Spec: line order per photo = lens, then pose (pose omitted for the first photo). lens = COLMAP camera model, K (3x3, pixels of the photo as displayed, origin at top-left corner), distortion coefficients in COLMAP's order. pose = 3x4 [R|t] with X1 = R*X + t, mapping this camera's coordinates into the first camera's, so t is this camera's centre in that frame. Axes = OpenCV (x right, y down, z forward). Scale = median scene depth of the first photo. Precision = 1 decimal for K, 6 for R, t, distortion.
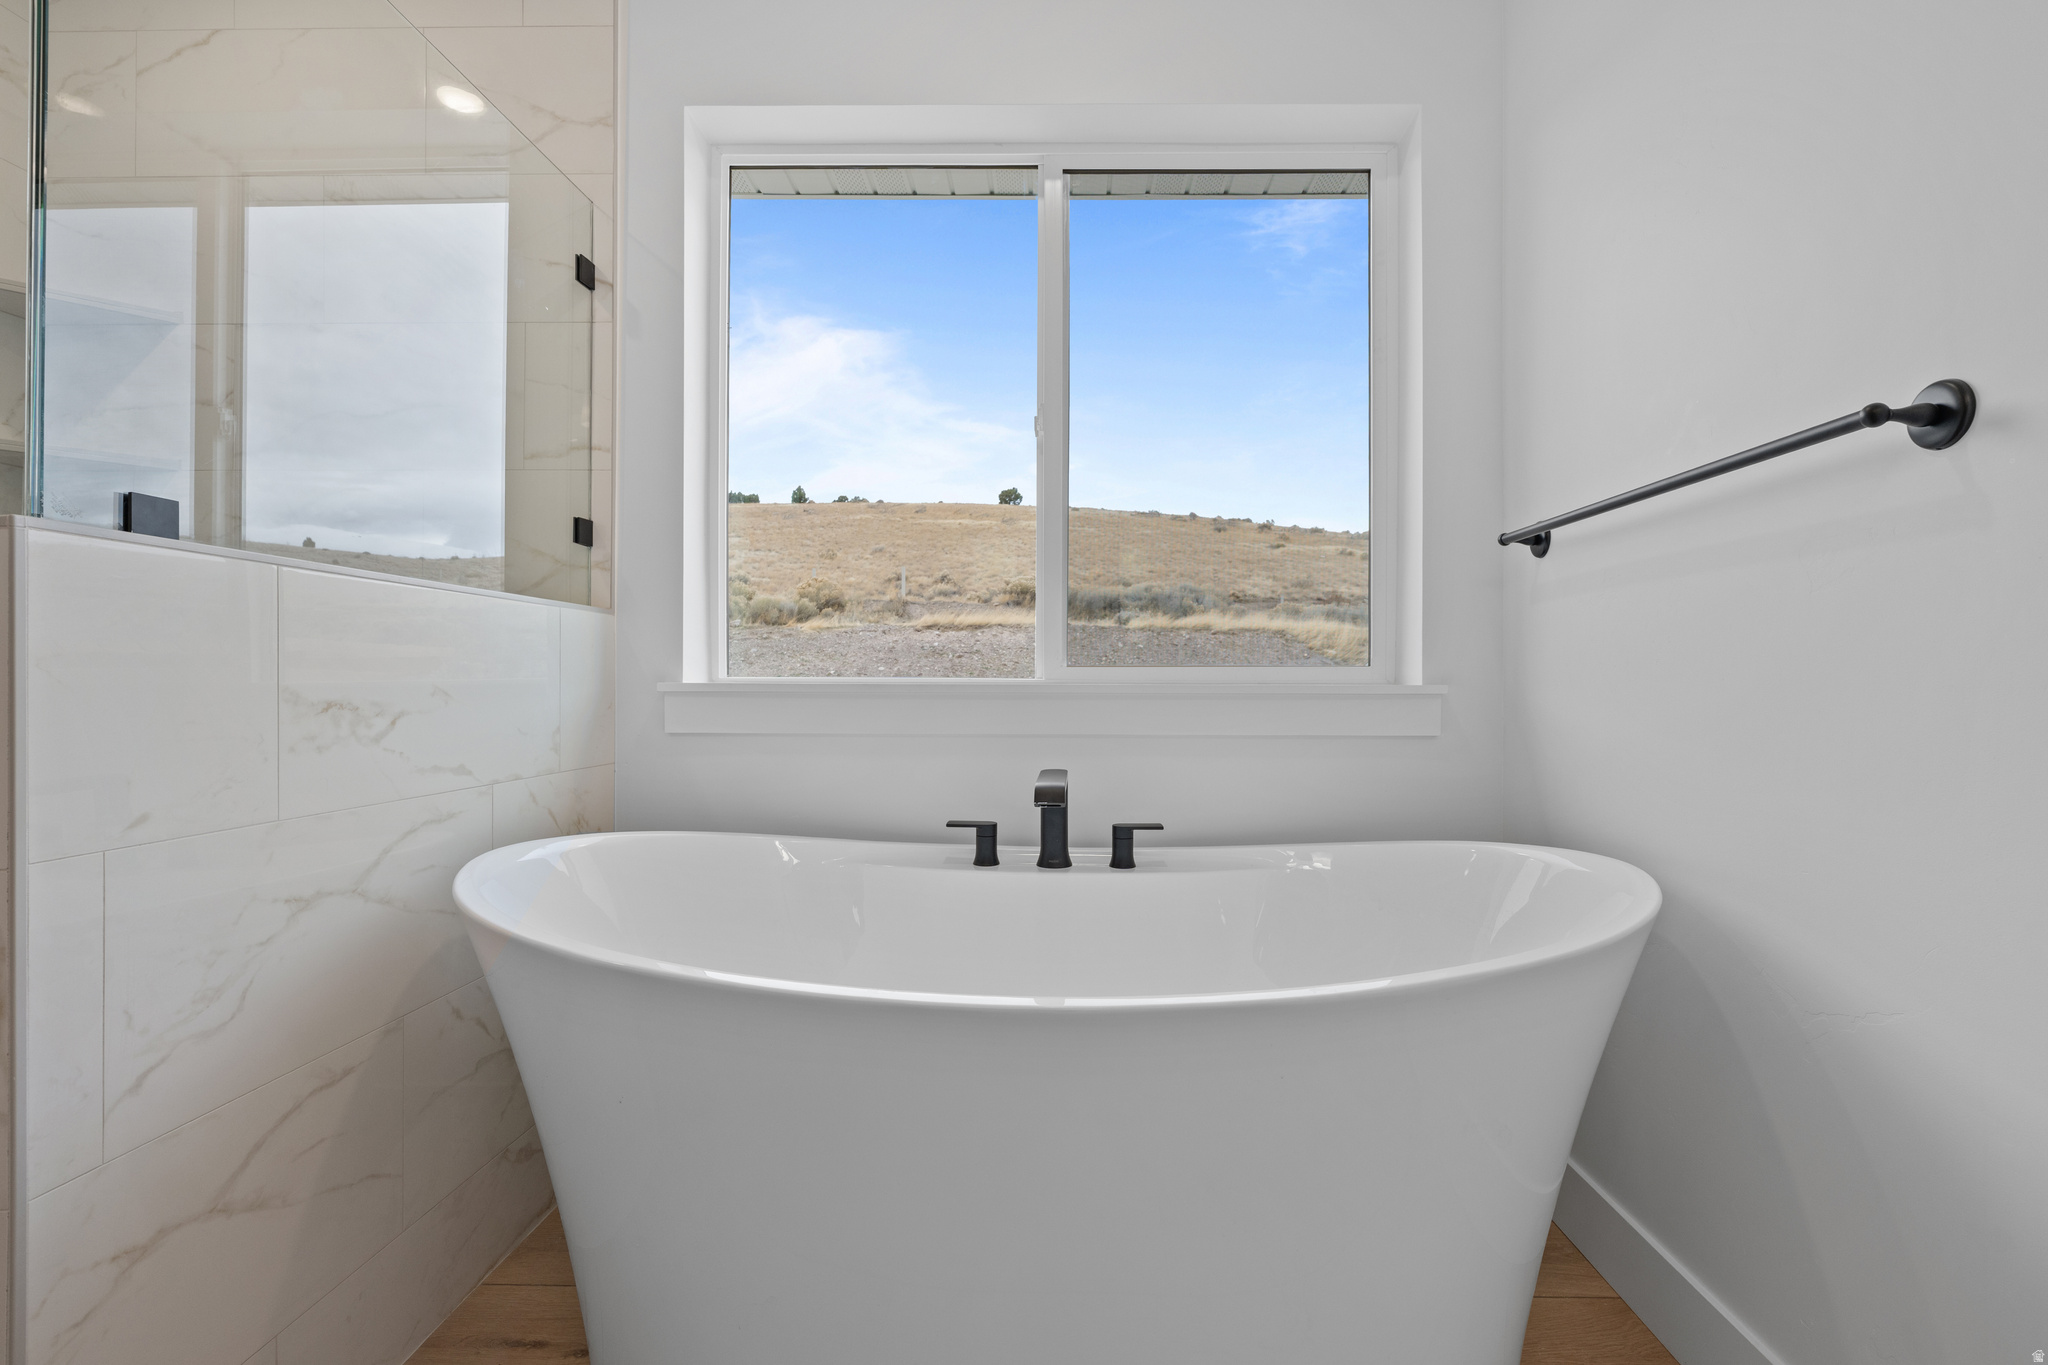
lens RADIAL K [[933.9, 0, 1057.6], [0, 933.9, 684.1], [0, 0, 1]] dist [-0.001541, 0.000657]
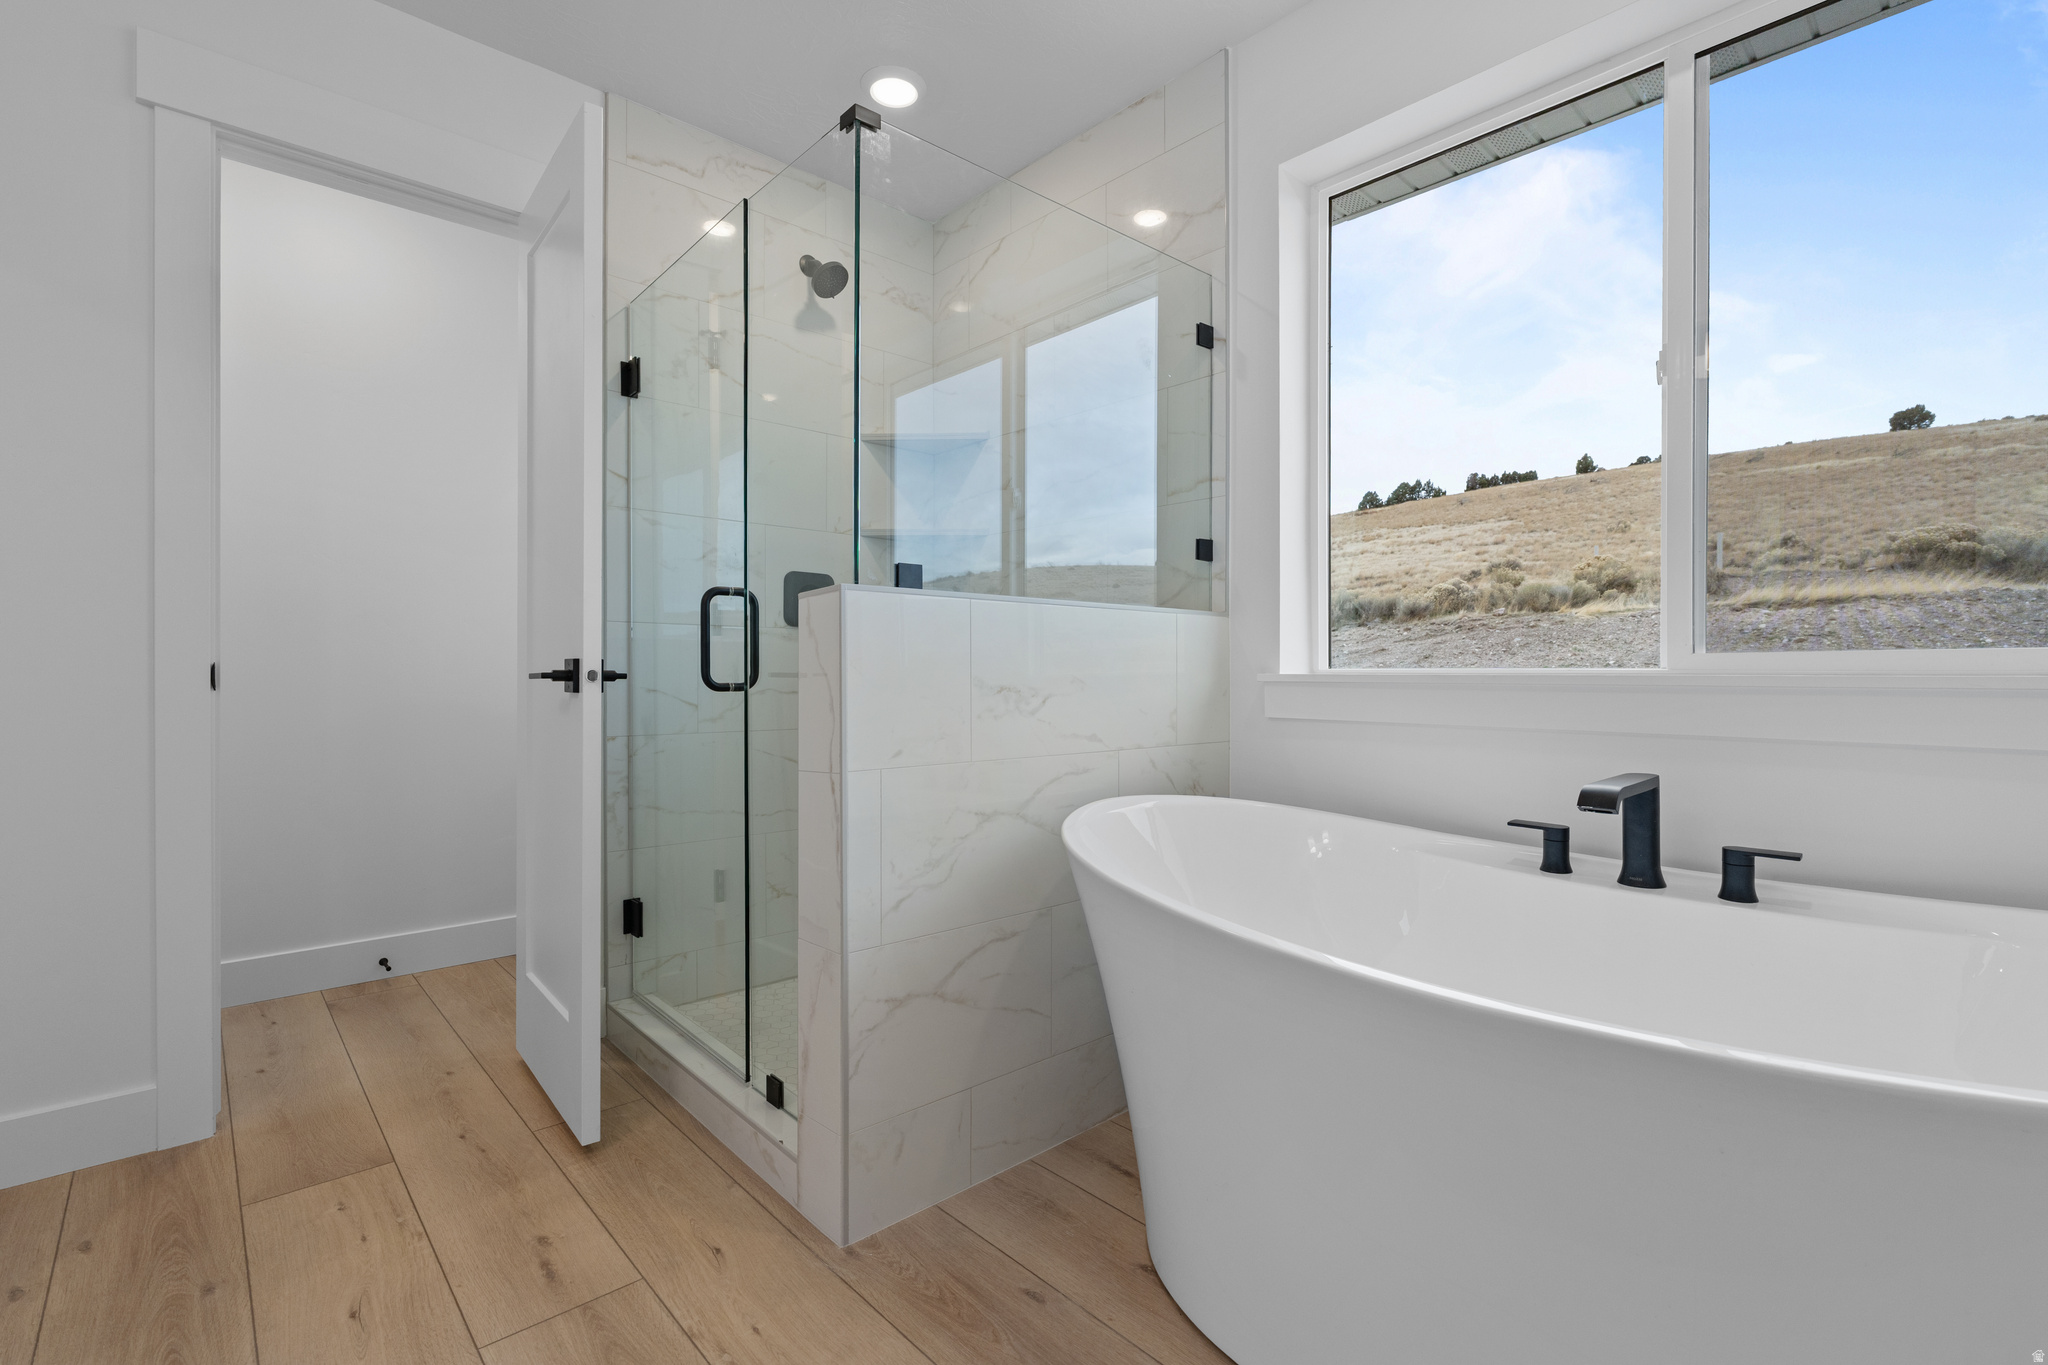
lens RADIAL K [[927.0, 0, 1022.0], [0, 927.0, 687.8], [0, 0, 1]] dist [-0.002654, 0.000007]
pose [[0.685304, 0.009728, -0.728192, 0.198592], [-0.000428, 0.999916, 0.012955, 0.001088], [0.728257, -0.008567, 0.685251, -0.002782]]
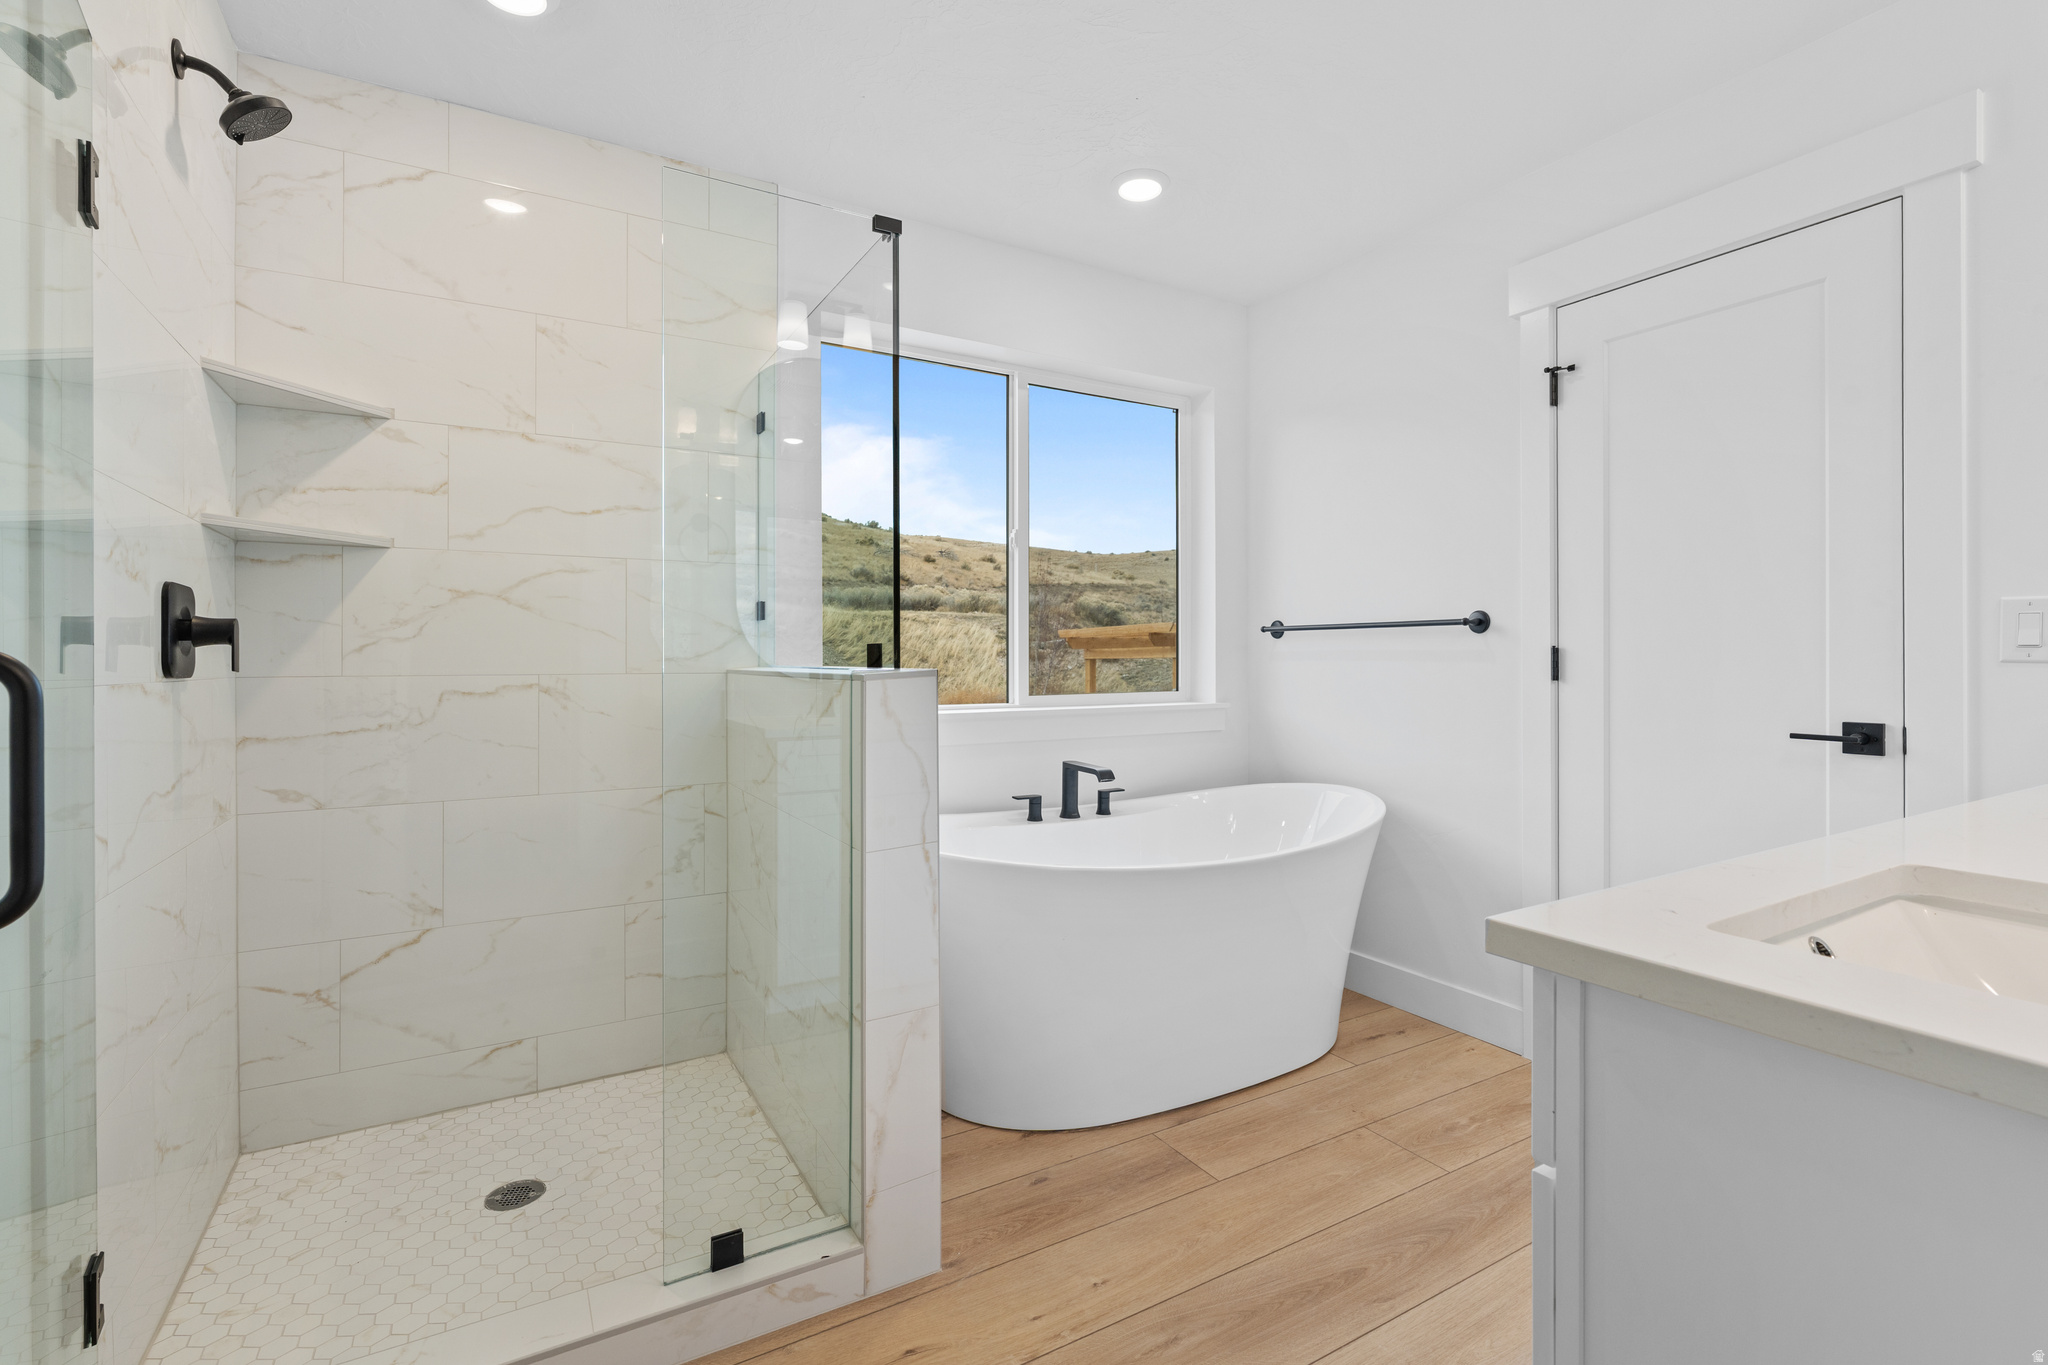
lens RADIAL K [[919.6, 0, 1025.6], [0, 919.6, 671.1], [0, 0, 1]] dist [-0.003097, -0.000299]
pose [[0.856276, -0.013509, 0.516343, -0.822747], [0.007535, 0.999878, 0.013663, -0.084252], [-0.516464, -0.007809, 0.856273, -0.346275]]
